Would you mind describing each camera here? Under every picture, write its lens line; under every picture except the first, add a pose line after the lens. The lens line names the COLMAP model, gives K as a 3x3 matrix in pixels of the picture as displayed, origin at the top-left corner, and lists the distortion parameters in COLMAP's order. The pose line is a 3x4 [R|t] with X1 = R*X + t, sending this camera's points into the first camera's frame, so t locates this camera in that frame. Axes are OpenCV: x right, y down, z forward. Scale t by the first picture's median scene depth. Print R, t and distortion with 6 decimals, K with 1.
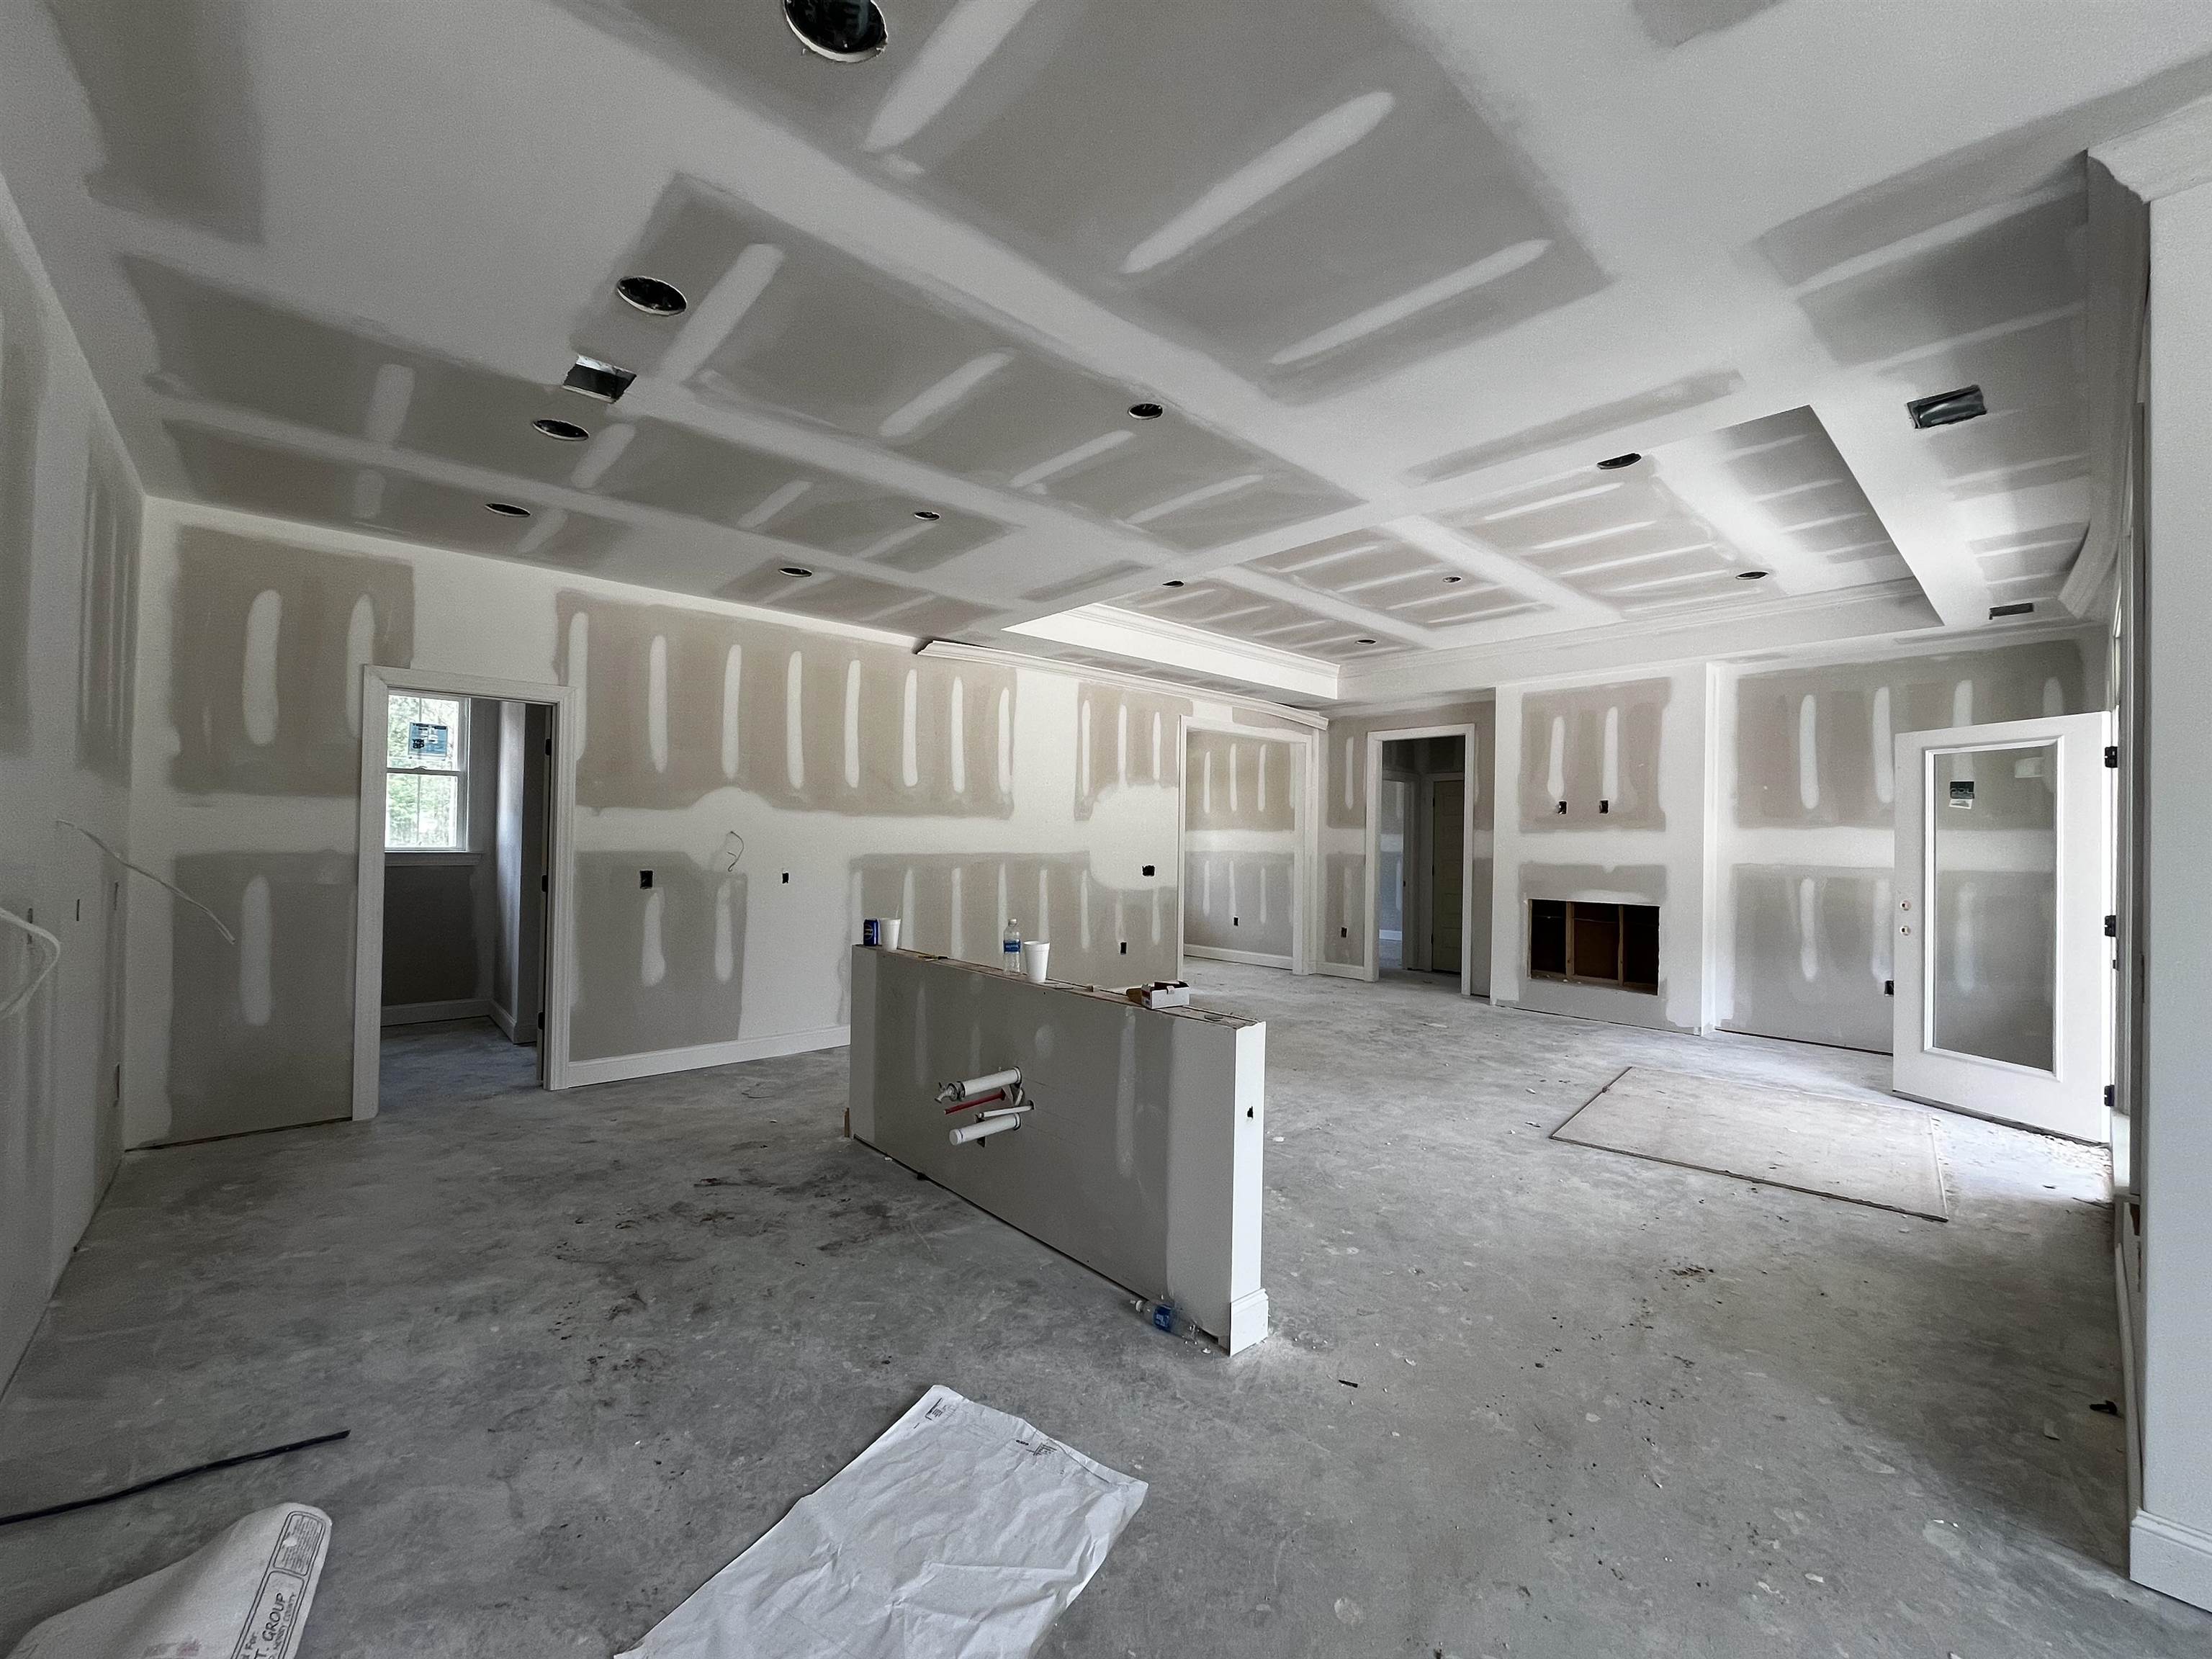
lens RADIAL K [[894.0, 0, 1102.8], [0, 894.0, 833.1], [0, 0, 1]] dist [-0.002199, -0.000987]
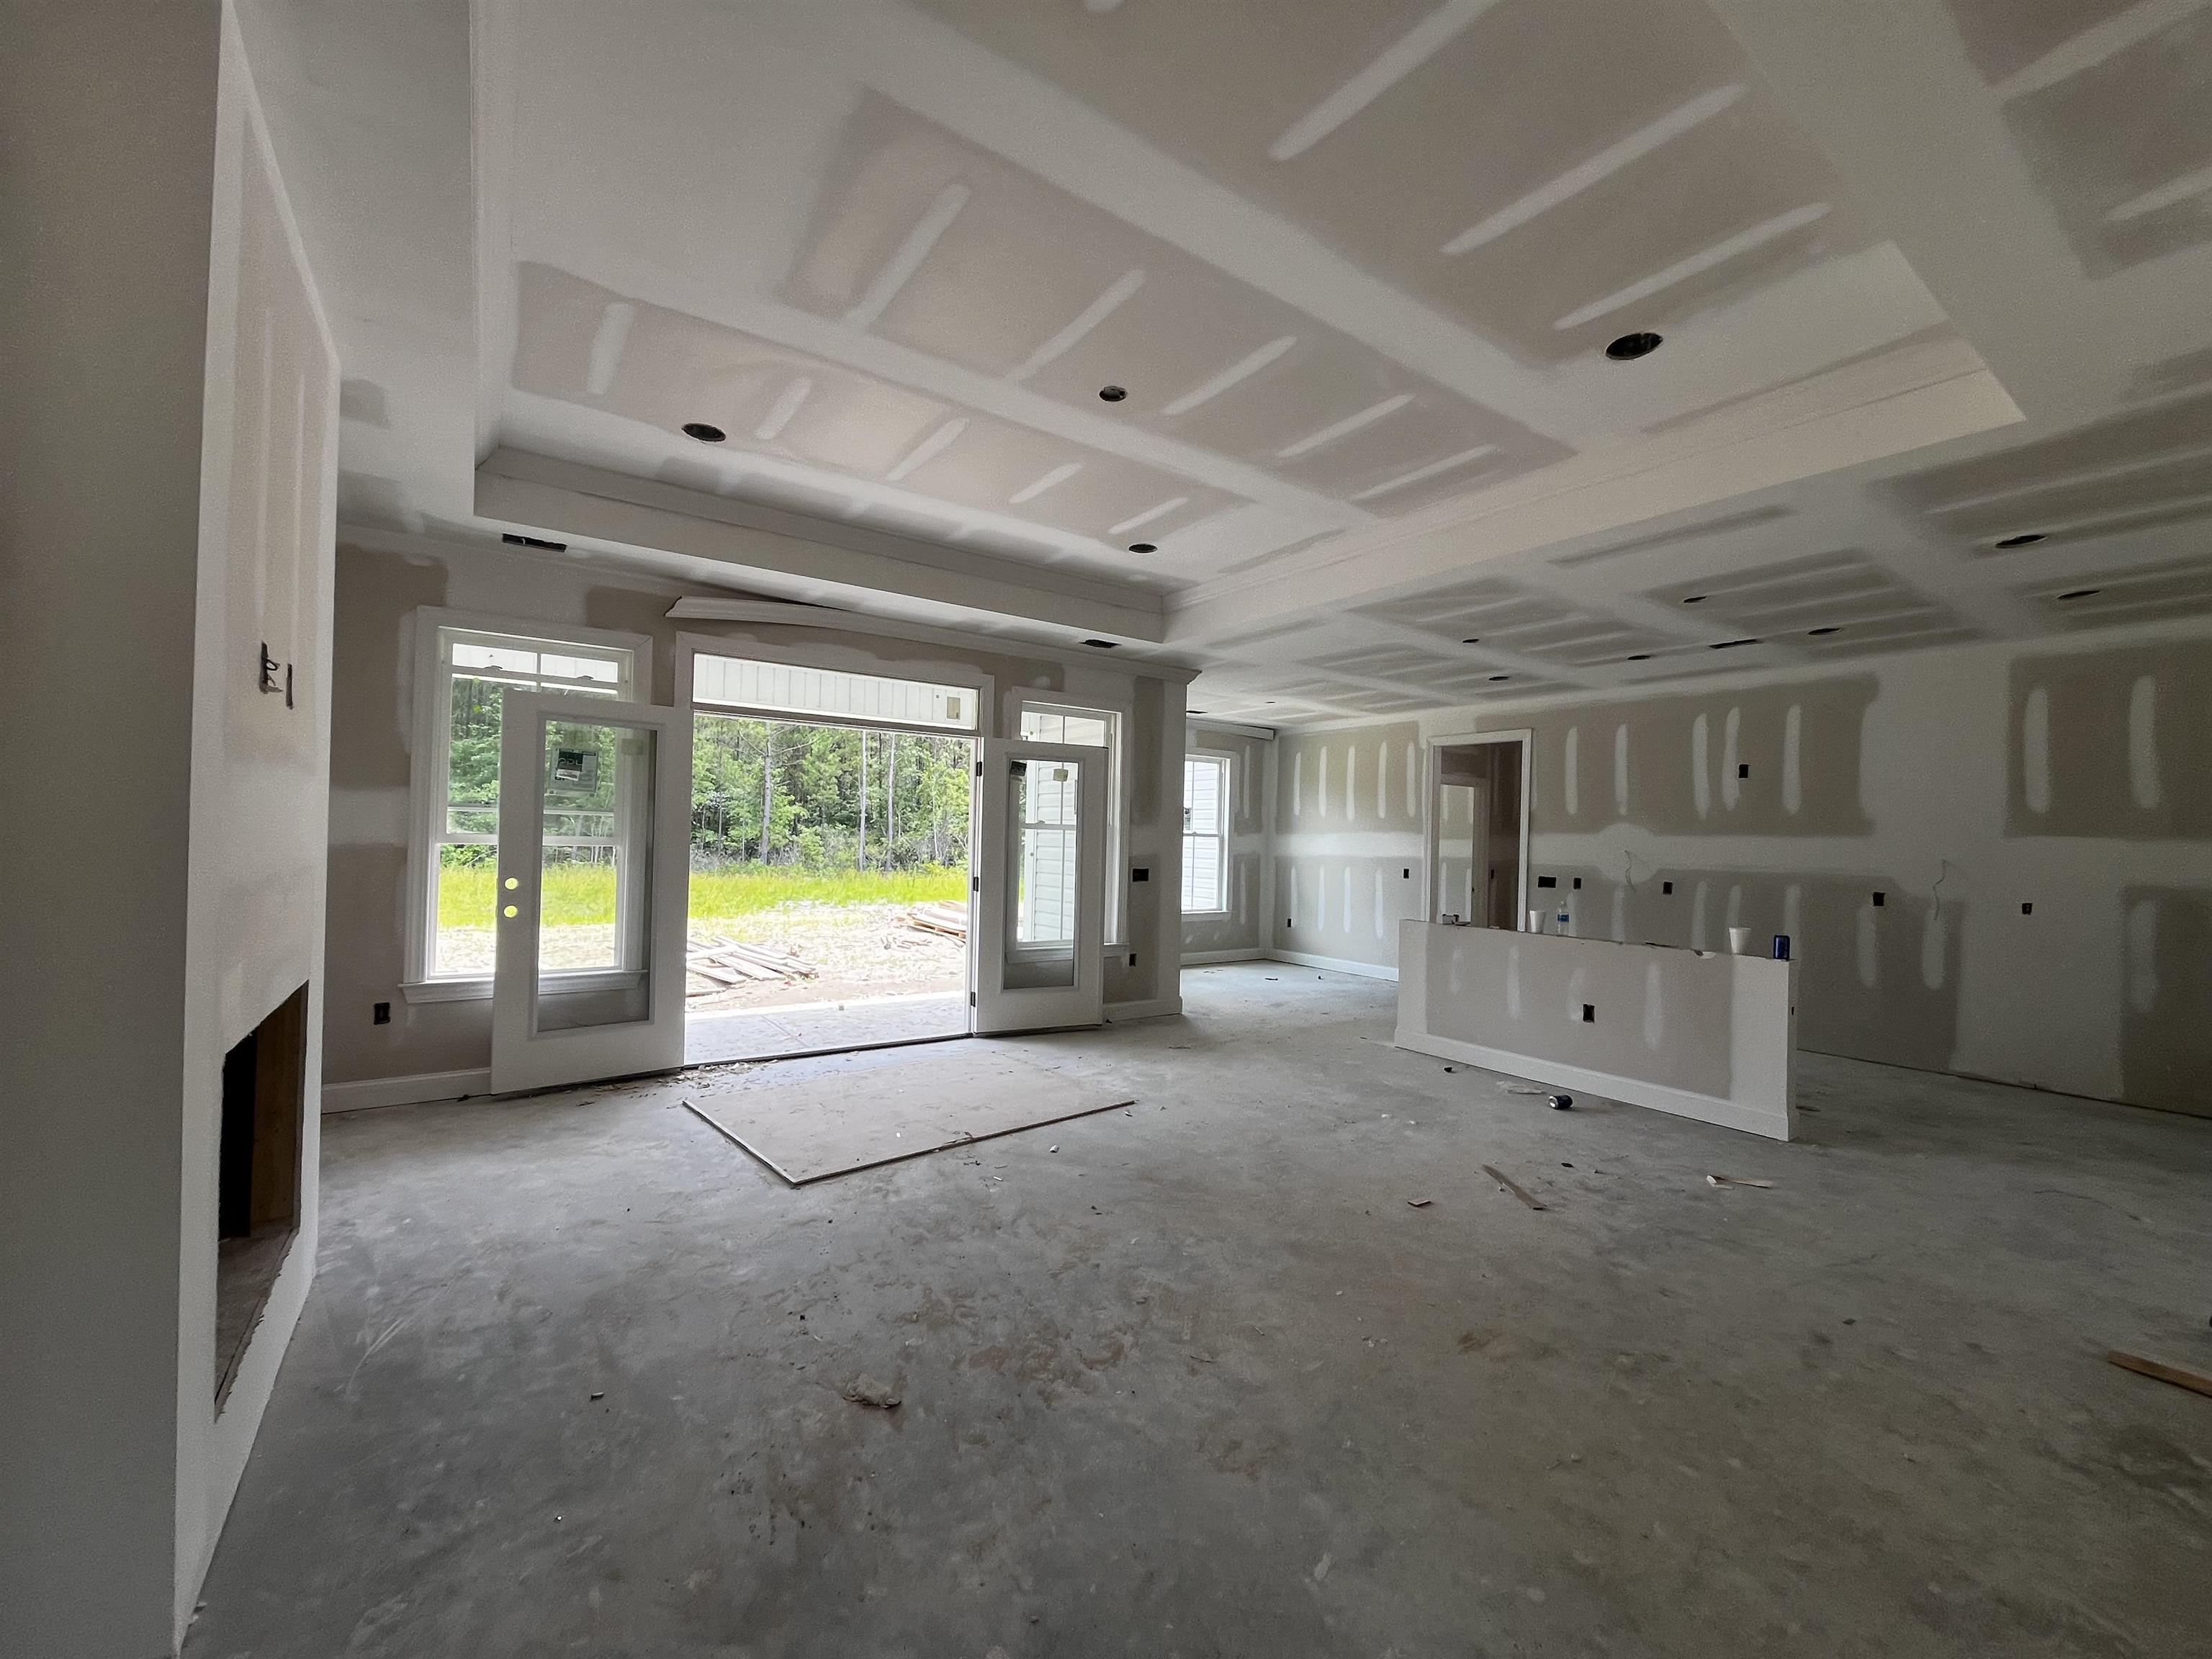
lens RADIAL K [[894.0, 0, 1105.7], [0, 894.0, 832.3], [0, 0, 1]] dist [-0.002199, -0.000987]
pose [[-0.991686, -0.040396, 0.122174, 0.258872], [-0.042277, 0.999023, -0.012842, 0.013348], [-0.121536, -0.017901, -0.992426, 1.320469]]
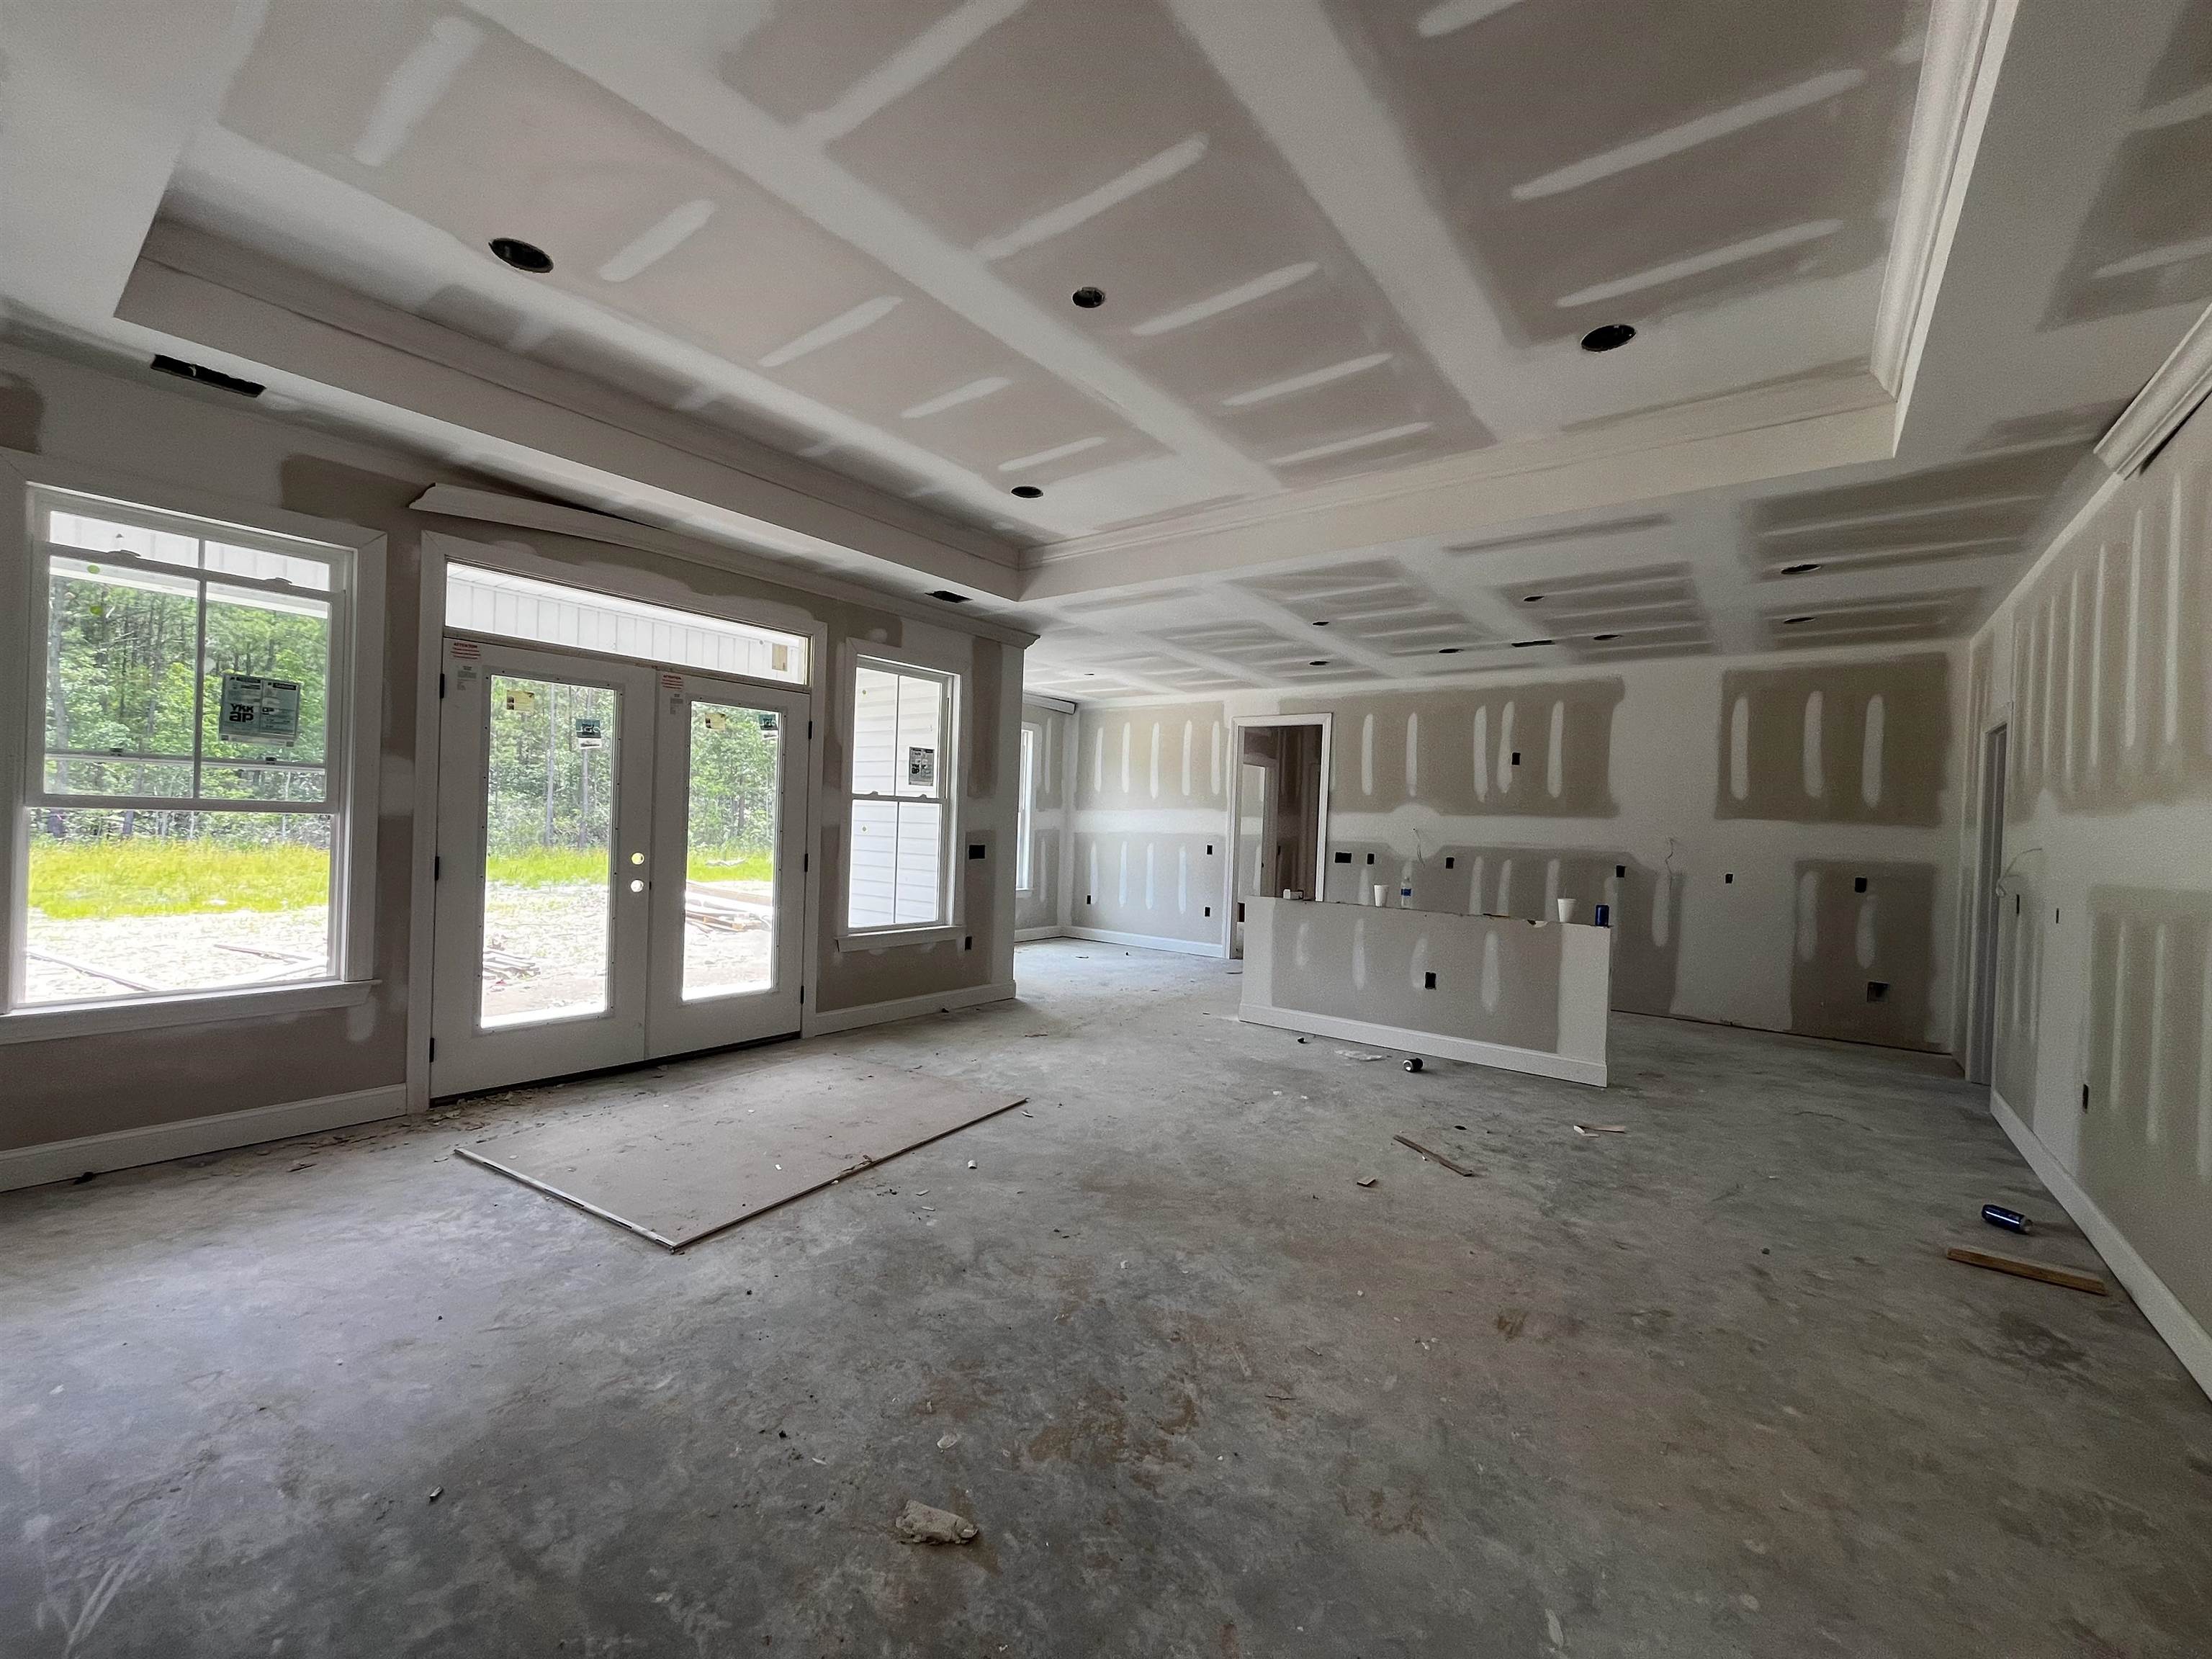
lens RADIAL K [[894.0, 0, 1106.2], [0, 894.0, 832.3], [0, 0, 1]] dist [-0.002199, -0.000987]
pose [[-0.982120, -0.048556, -0.181884, 0.382384], [-0.049402, 0.998779, 0.000118, 0.019783], [0.181657, 0.009101, -0.983320, 1.257795]]
